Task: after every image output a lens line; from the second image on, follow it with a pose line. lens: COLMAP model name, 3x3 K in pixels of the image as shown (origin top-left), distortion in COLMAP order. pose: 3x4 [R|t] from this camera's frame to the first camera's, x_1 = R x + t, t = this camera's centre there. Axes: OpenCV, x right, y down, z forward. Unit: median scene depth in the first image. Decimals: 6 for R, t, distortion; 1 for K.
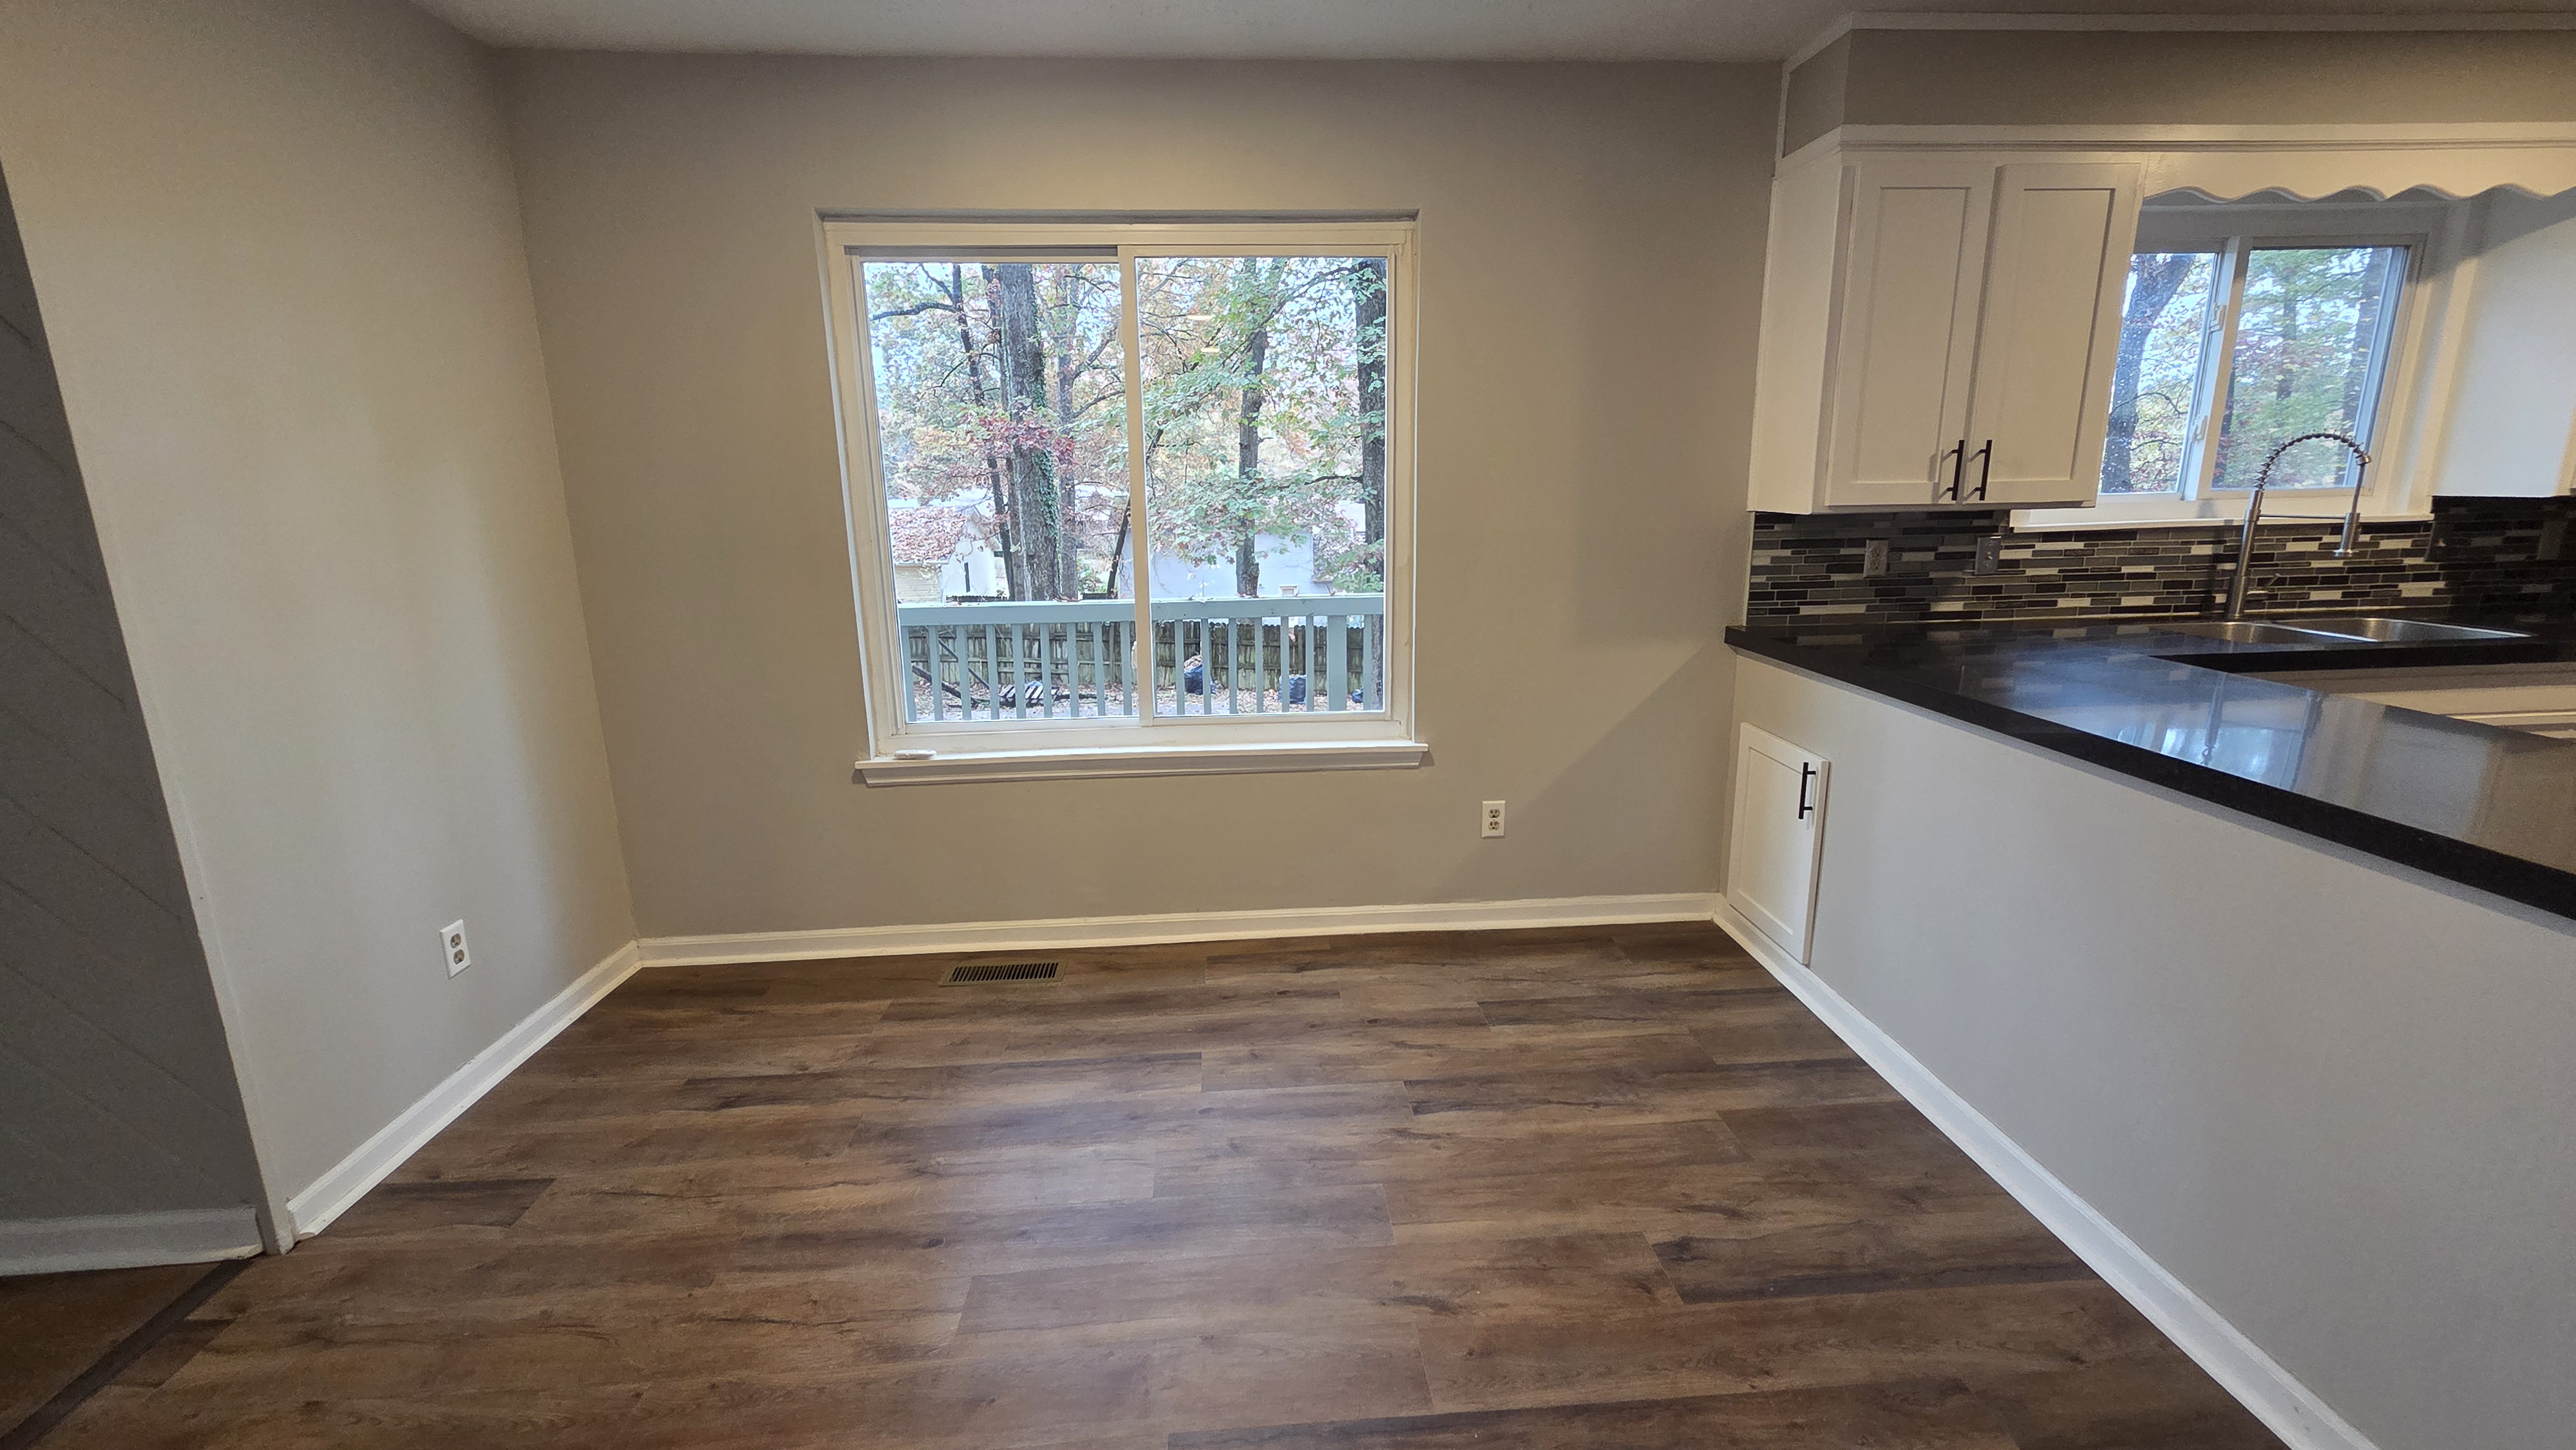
lens RADIAL K [[1059.3, 0, 1288.6], [0, 1059.3, 715.3], [0, 0, 1]] dist [0.000694, 0.000032]
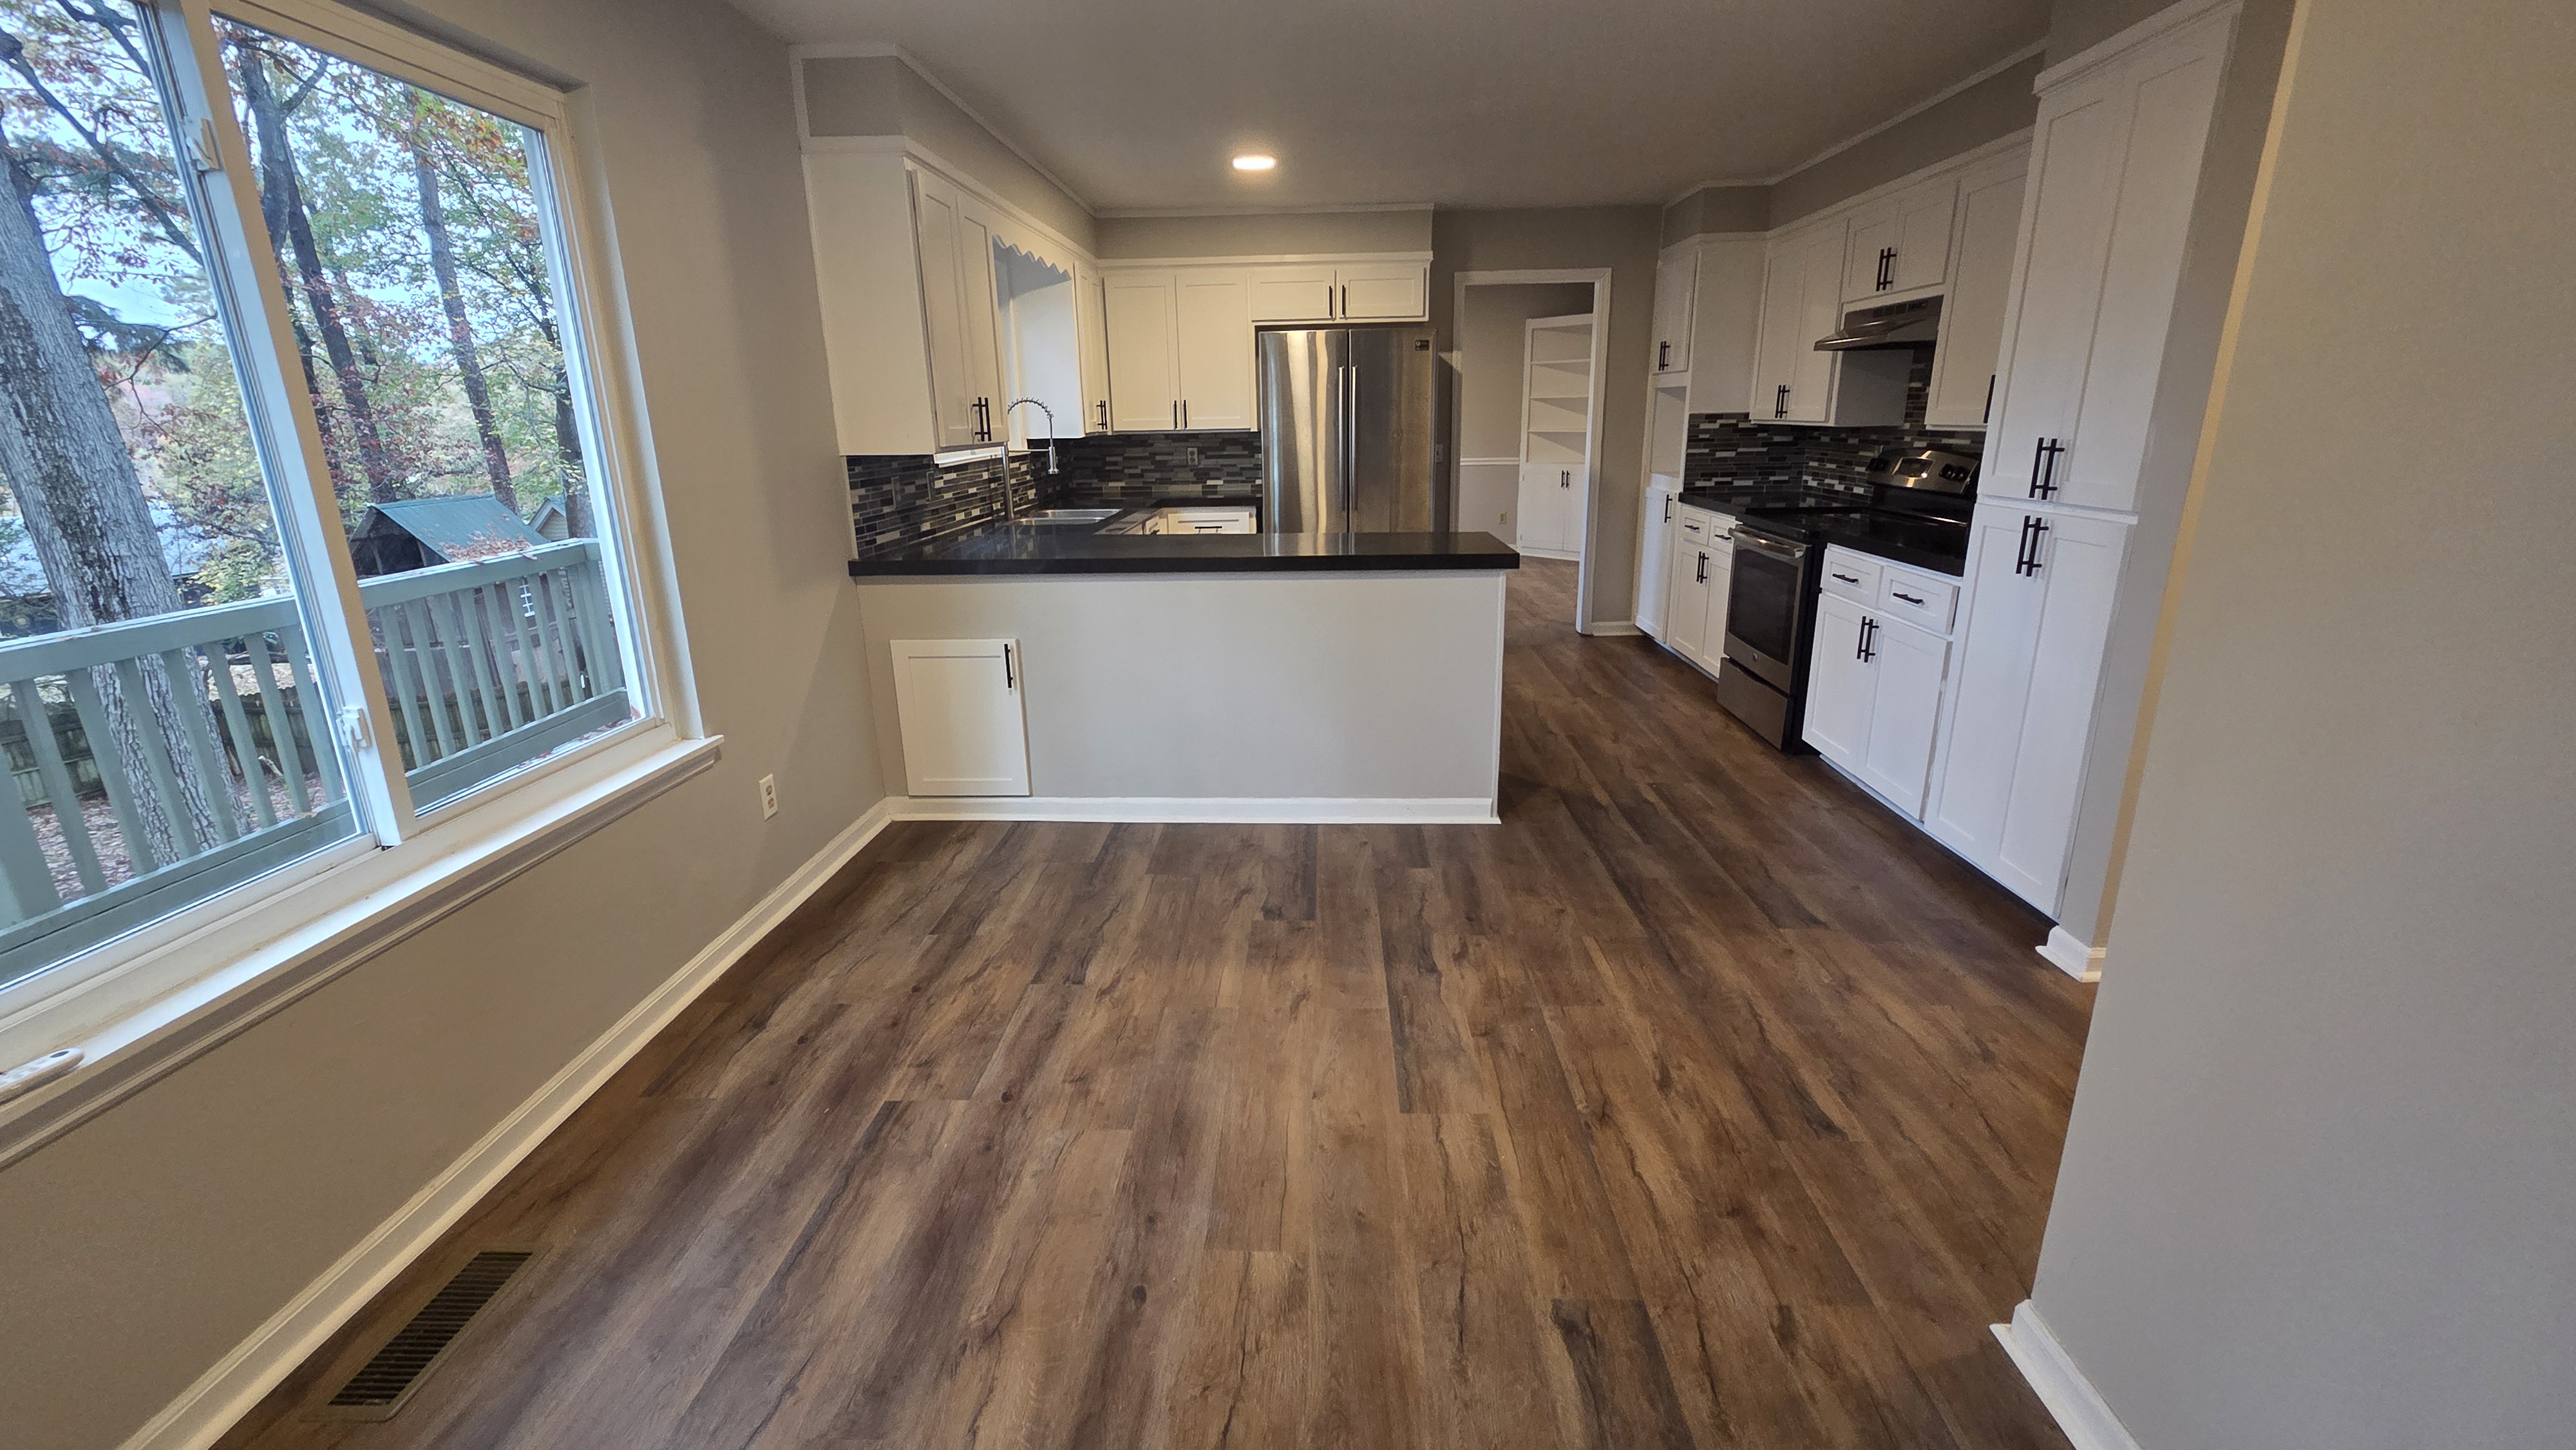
lens RADIAL K [[1059.3, 0, 1298.6], [0, 1059.3, 724.1], [0, 0, 1]] dist [0.000694, 0.000032]
pose [[0.097387, -0.266040, 0.959030, -0.662389], [0.230694, 0.943400, 0.238278, -0.079304], [-0.968141, 0.198038, 0.153248, 0.412068]]
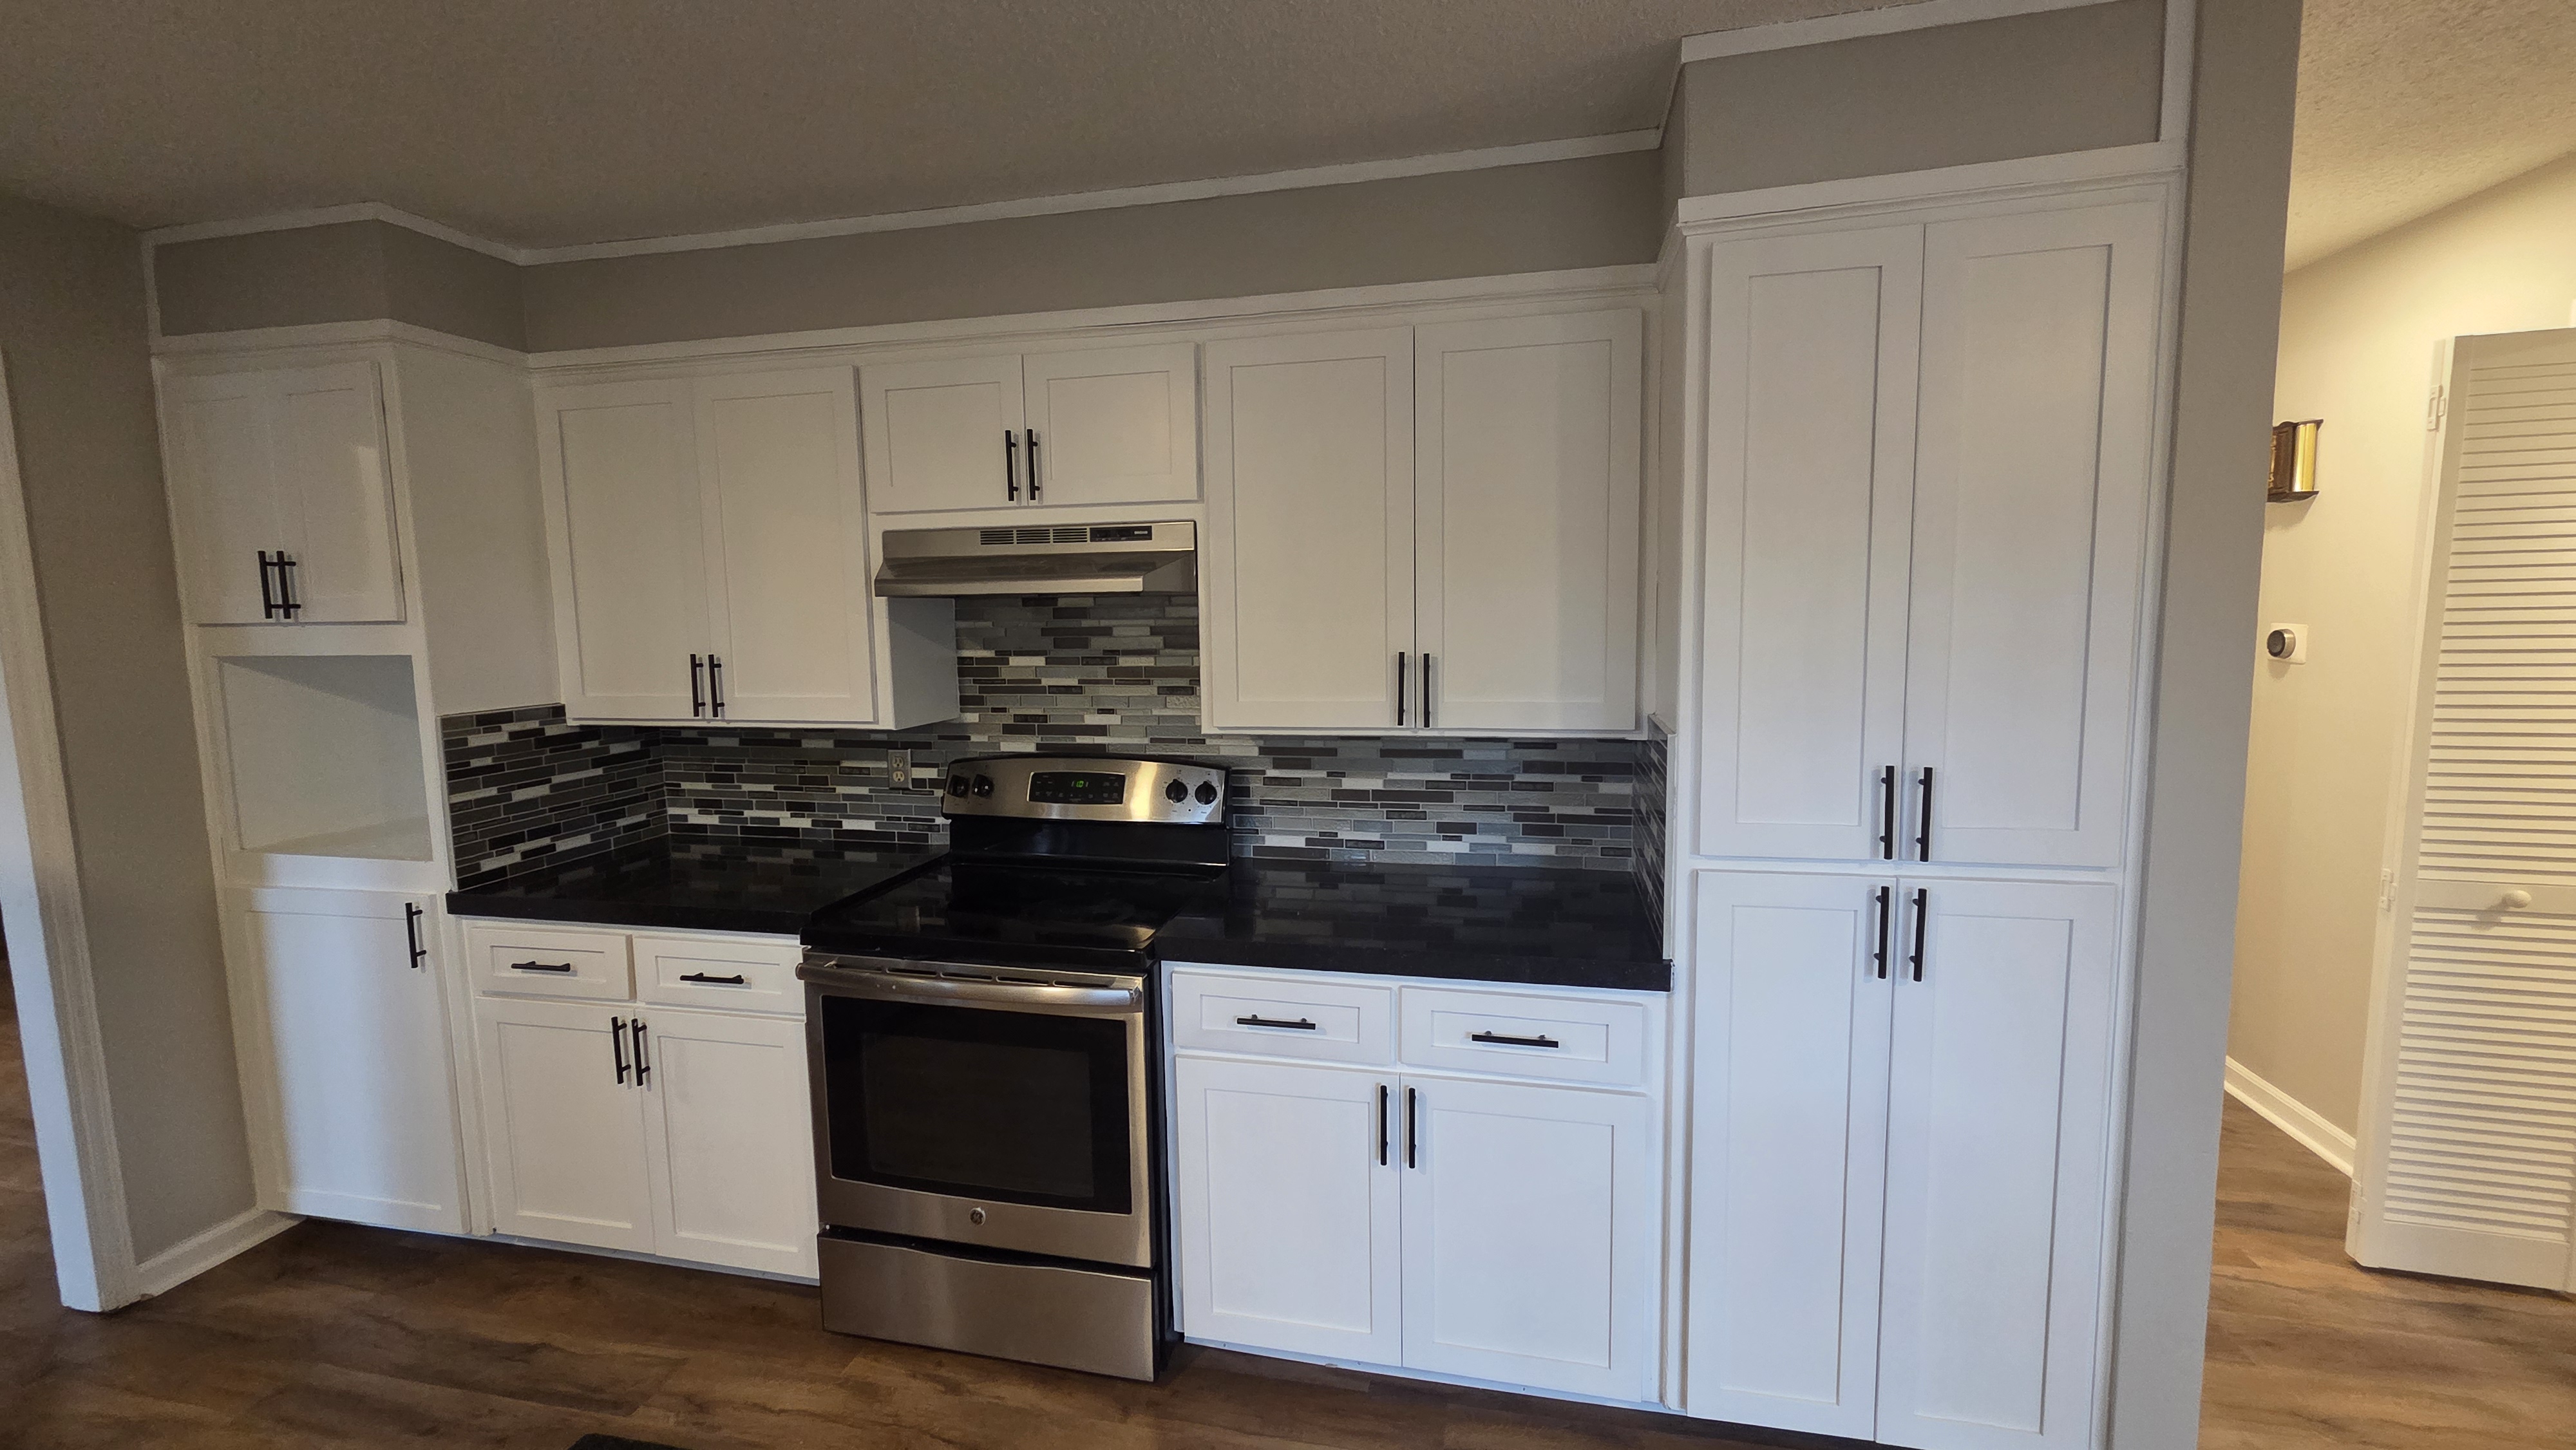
lens RADIAL K [[1059.3, 0, 1285.4], [0, 1059.3, 718.5], [0, 0, 1]] dist [0.000694, 0.000032]
pose [[-0.956940, 0.003126, 0.290267, 0.458628], [0.095627, 0.947522, 0.305055, -0.173484], [-0.274081, 0.319677, -0.907021, 0.478034]]
